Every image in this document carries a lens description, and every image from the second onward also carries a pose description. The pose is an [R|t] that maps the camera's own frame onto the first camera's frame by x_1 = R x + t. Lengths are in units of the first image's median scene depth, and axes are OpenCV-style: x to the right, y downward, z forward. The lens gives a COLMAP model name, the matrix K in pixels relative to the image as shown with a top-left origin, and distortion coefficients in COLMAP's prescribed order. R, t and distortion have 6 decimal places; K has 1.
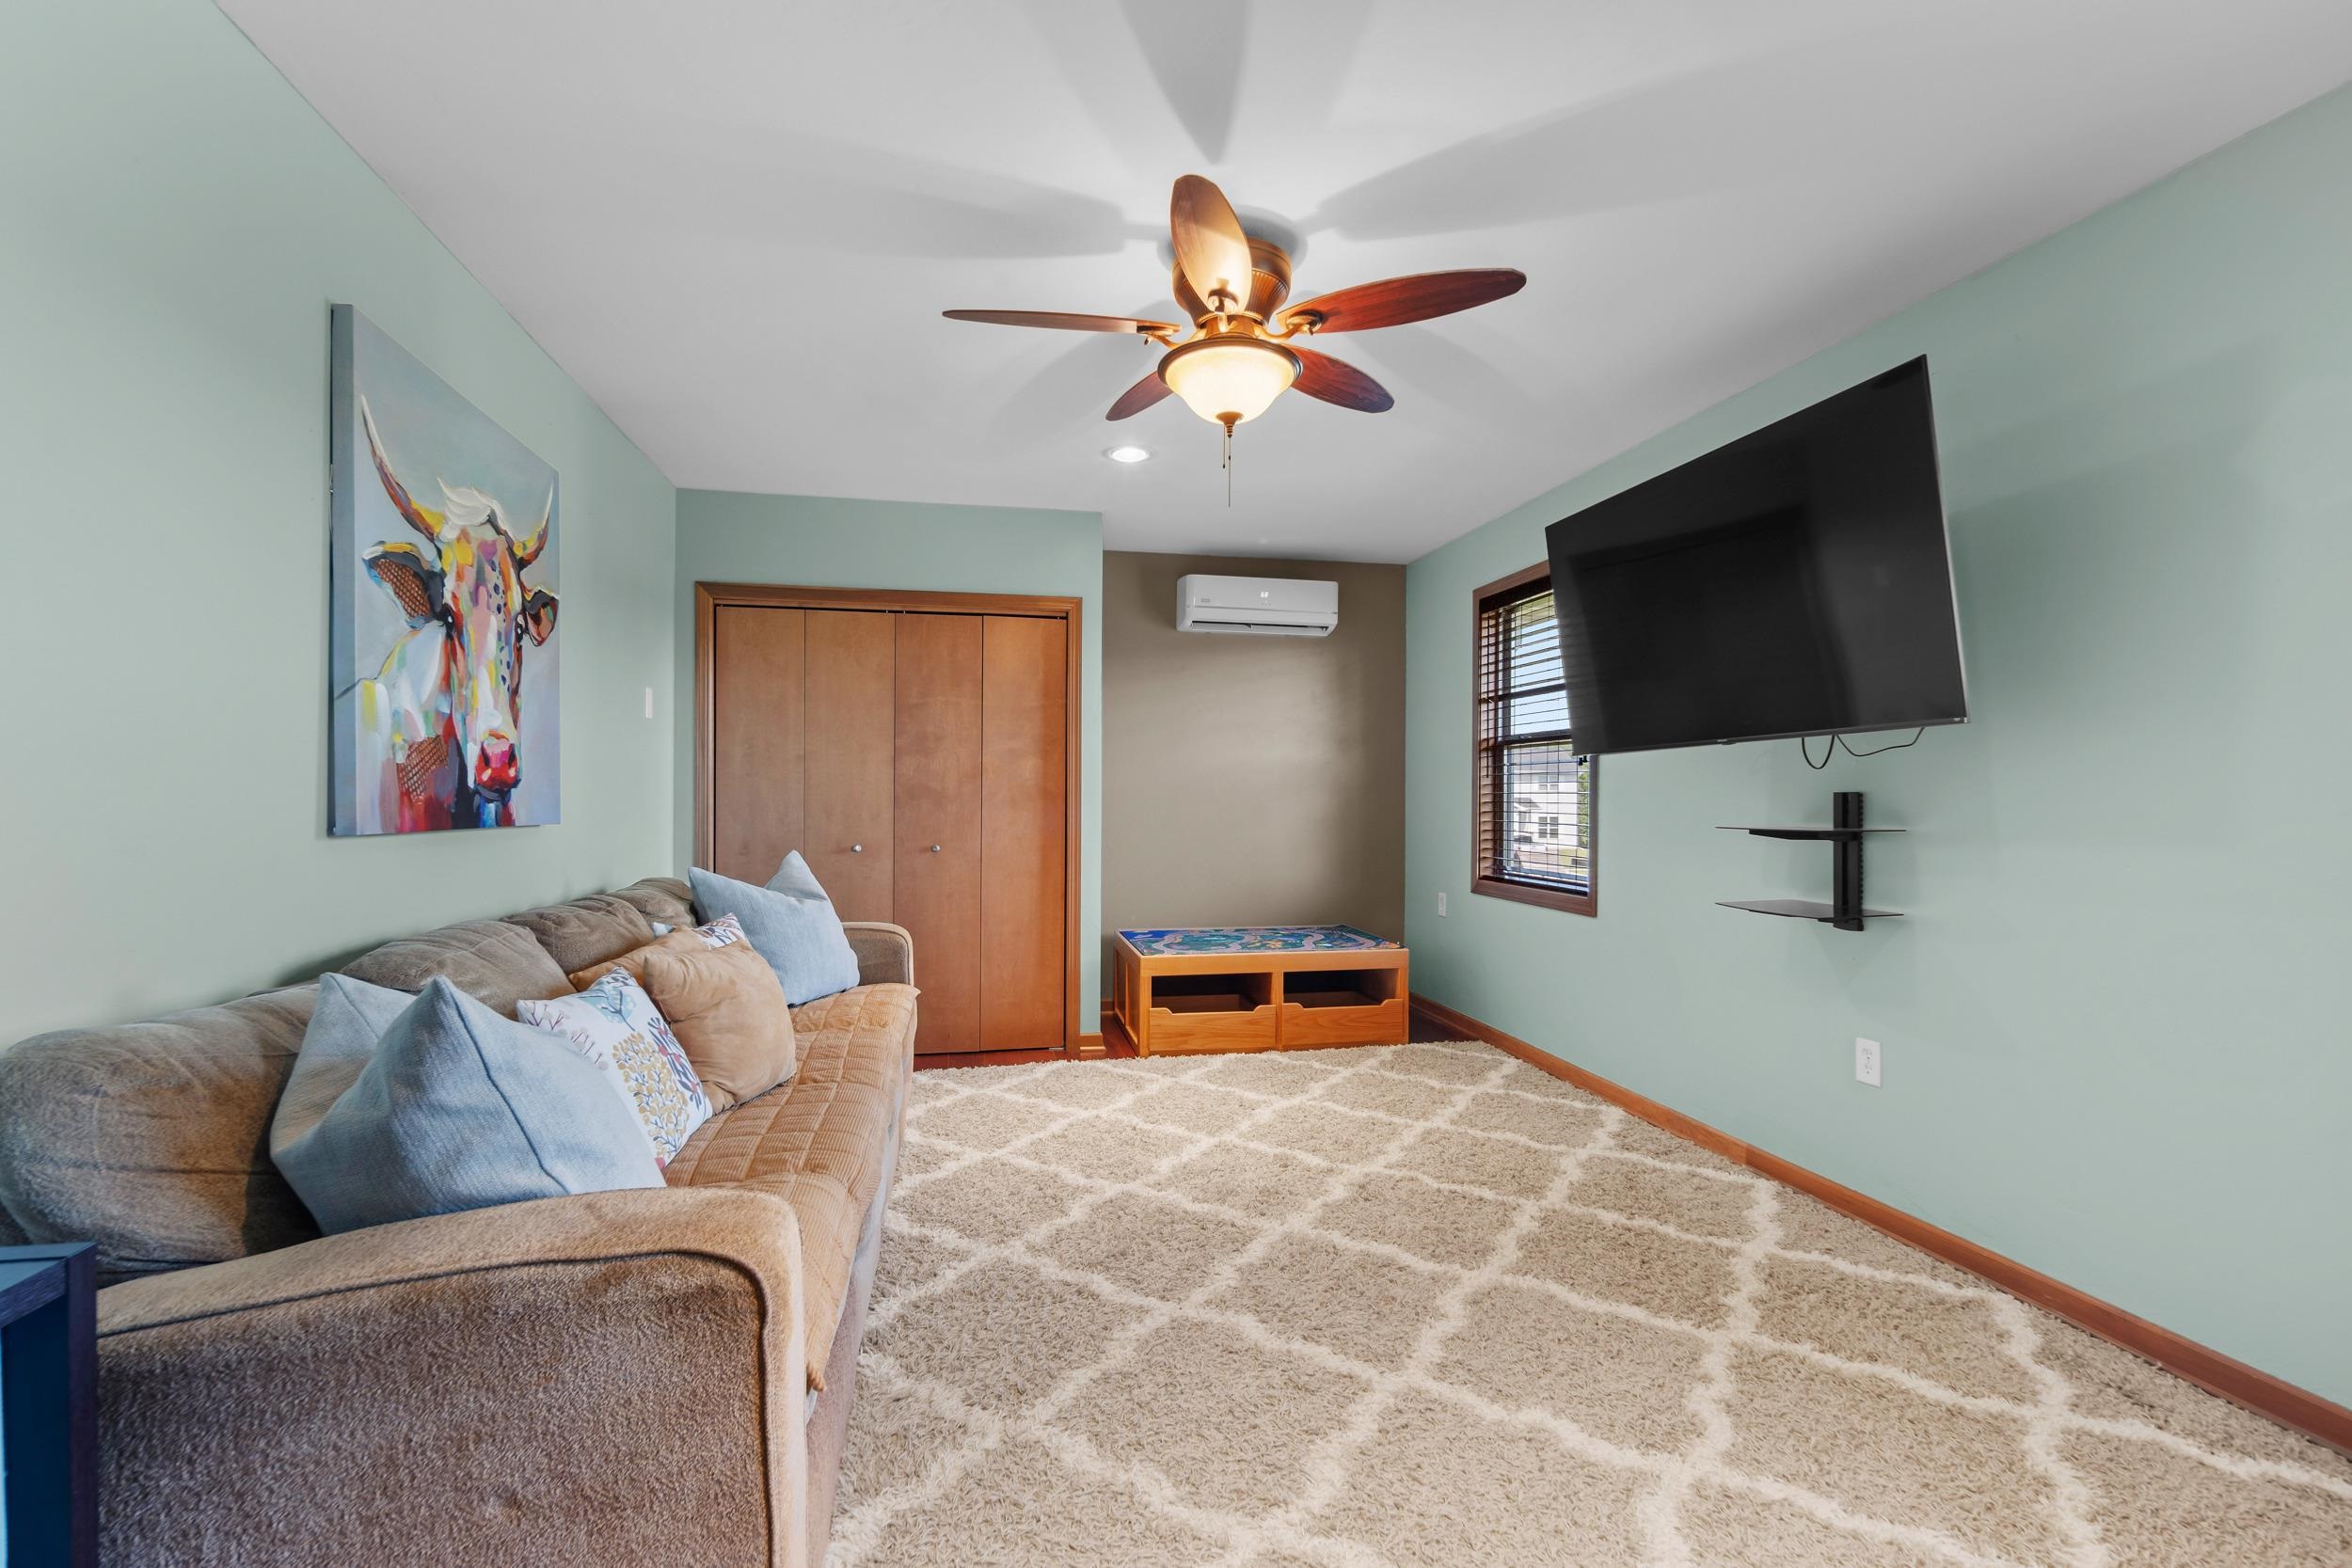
lens RADIAL K [[1022.1, 0, 1178.9], [0, 1022.1, 790.2], [0, 0, 1]] dist [0.000807, 0.000059]
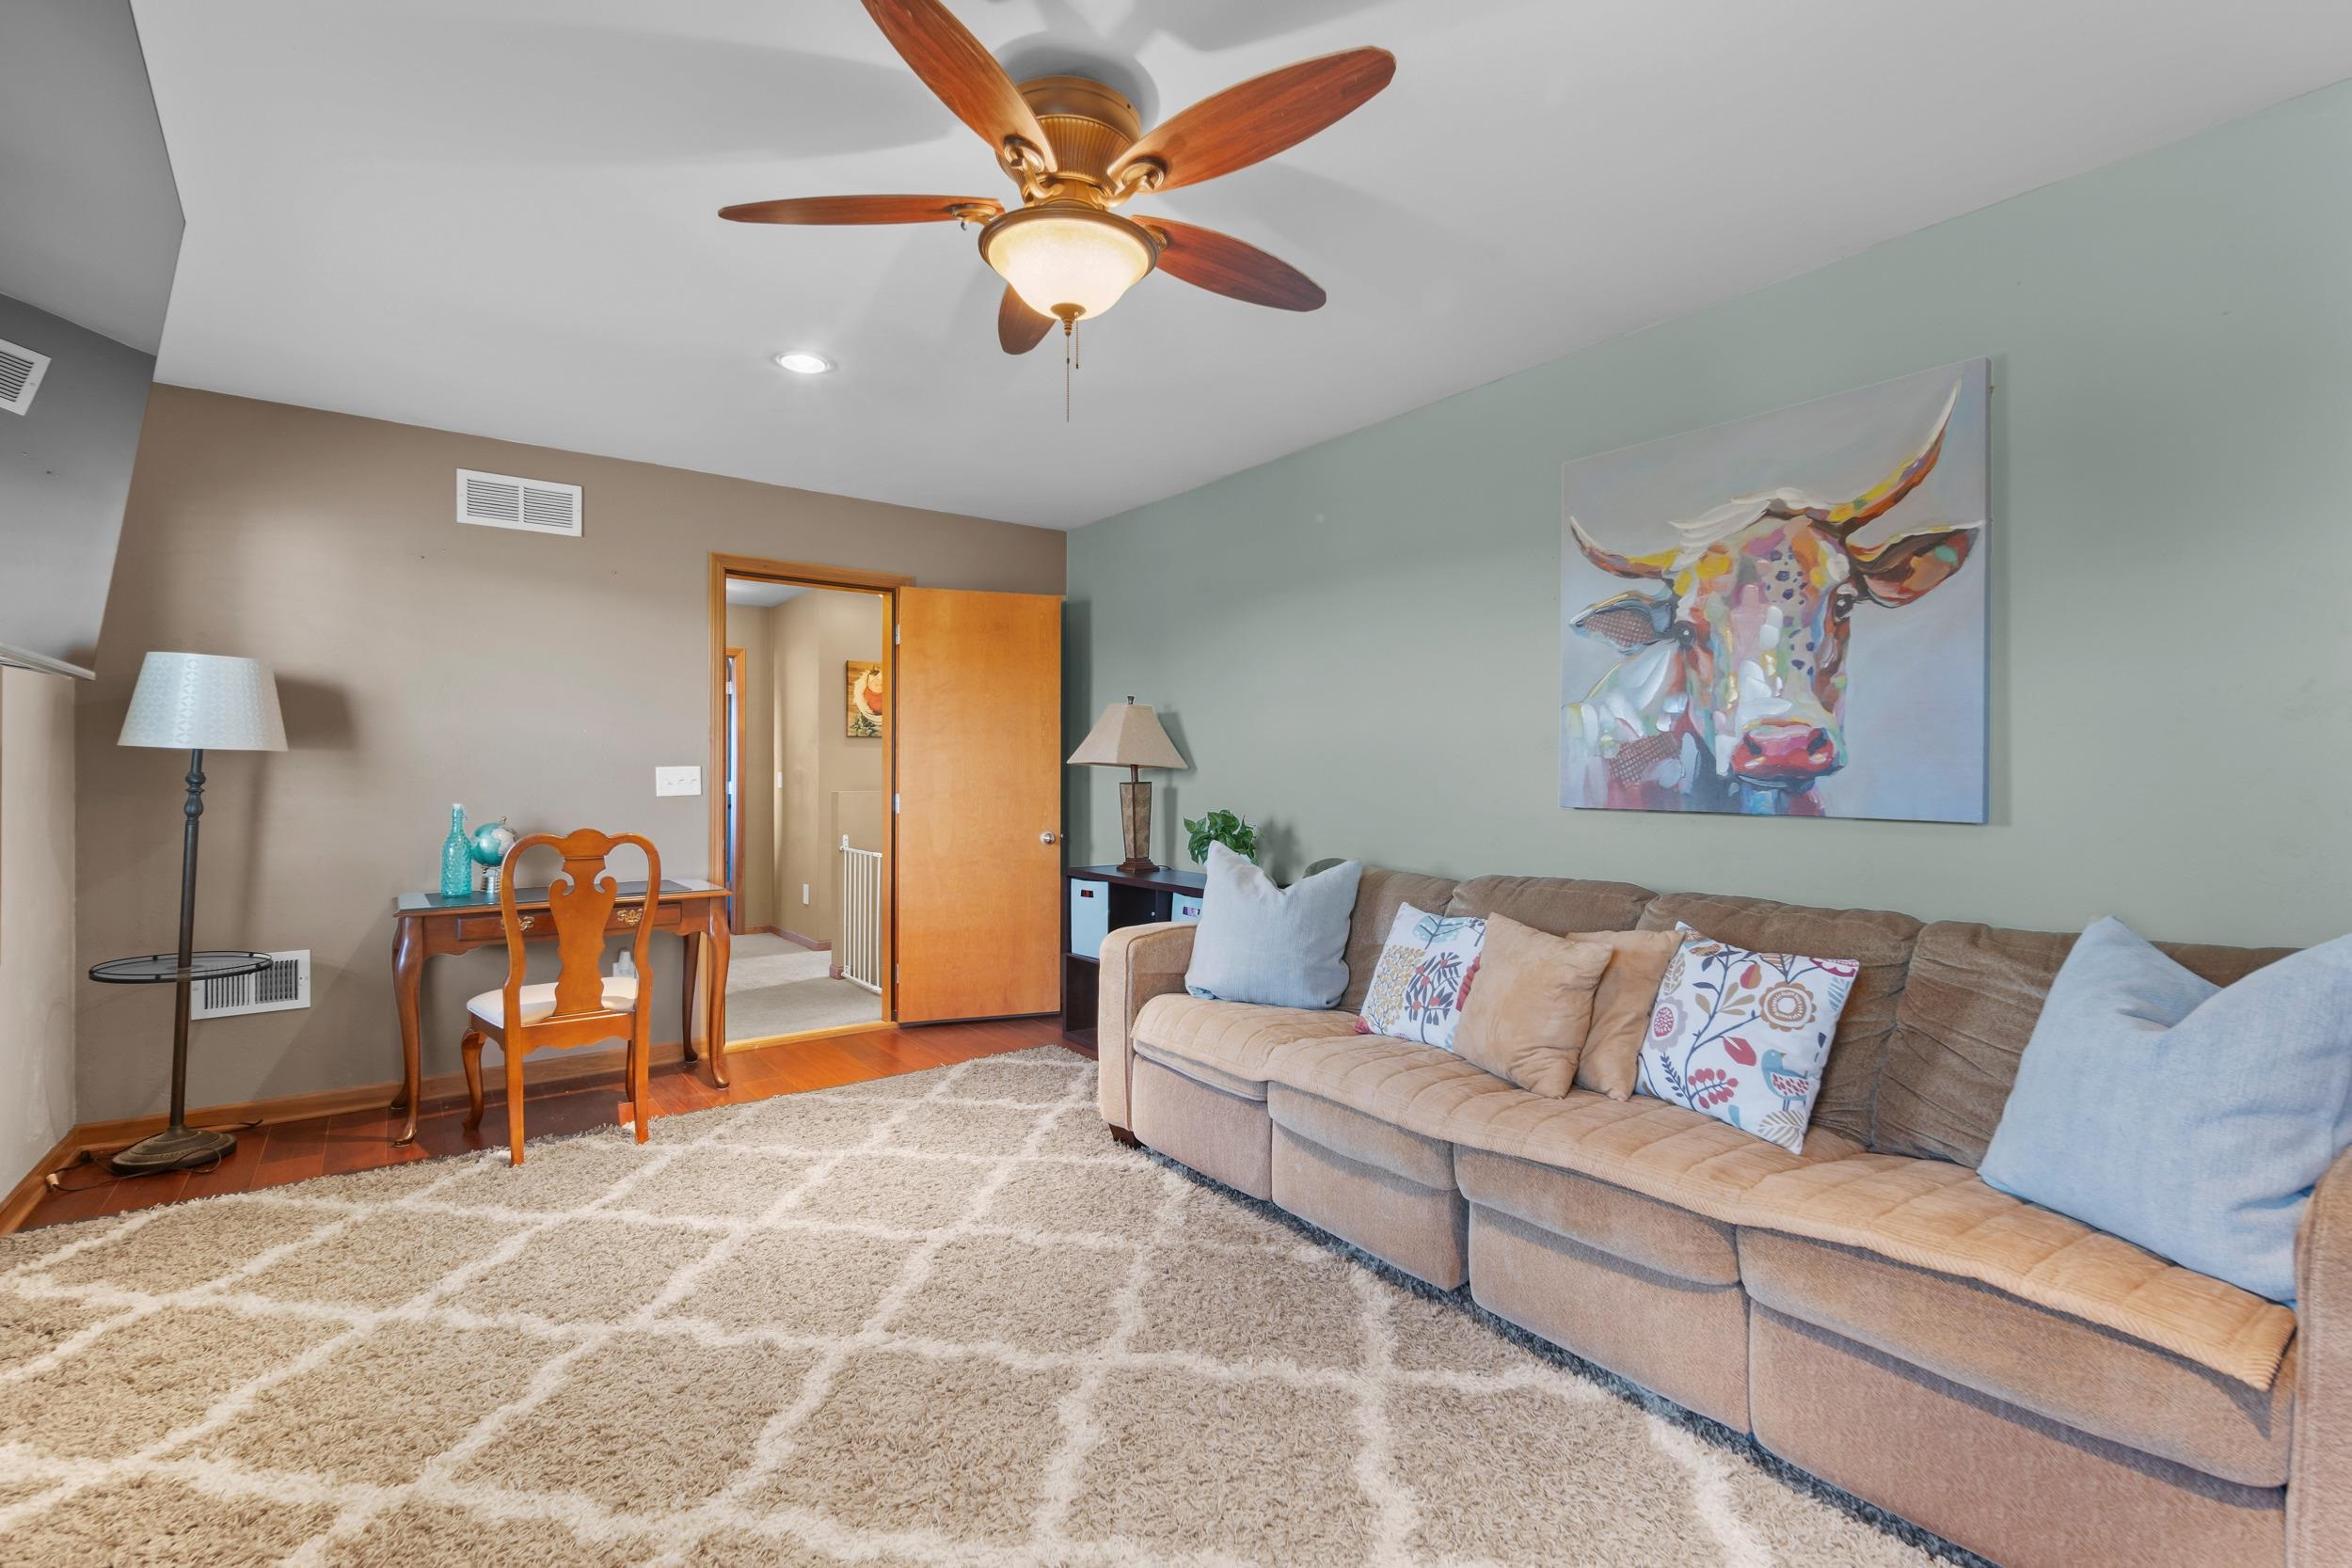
lens RADIAL K [[1058.2, 0, 1176.7], [0, 1058.2, 778.1], [0, 0, 1]] dist [-0.001241, -0.000069]
pose [[-0.901776, -0.001340, -0.432201, 0.334077], [-0.000655, 0.999998, -0.001734, 0.002461], [0.432203, -0.001281, -0.901776, 1.836424]]
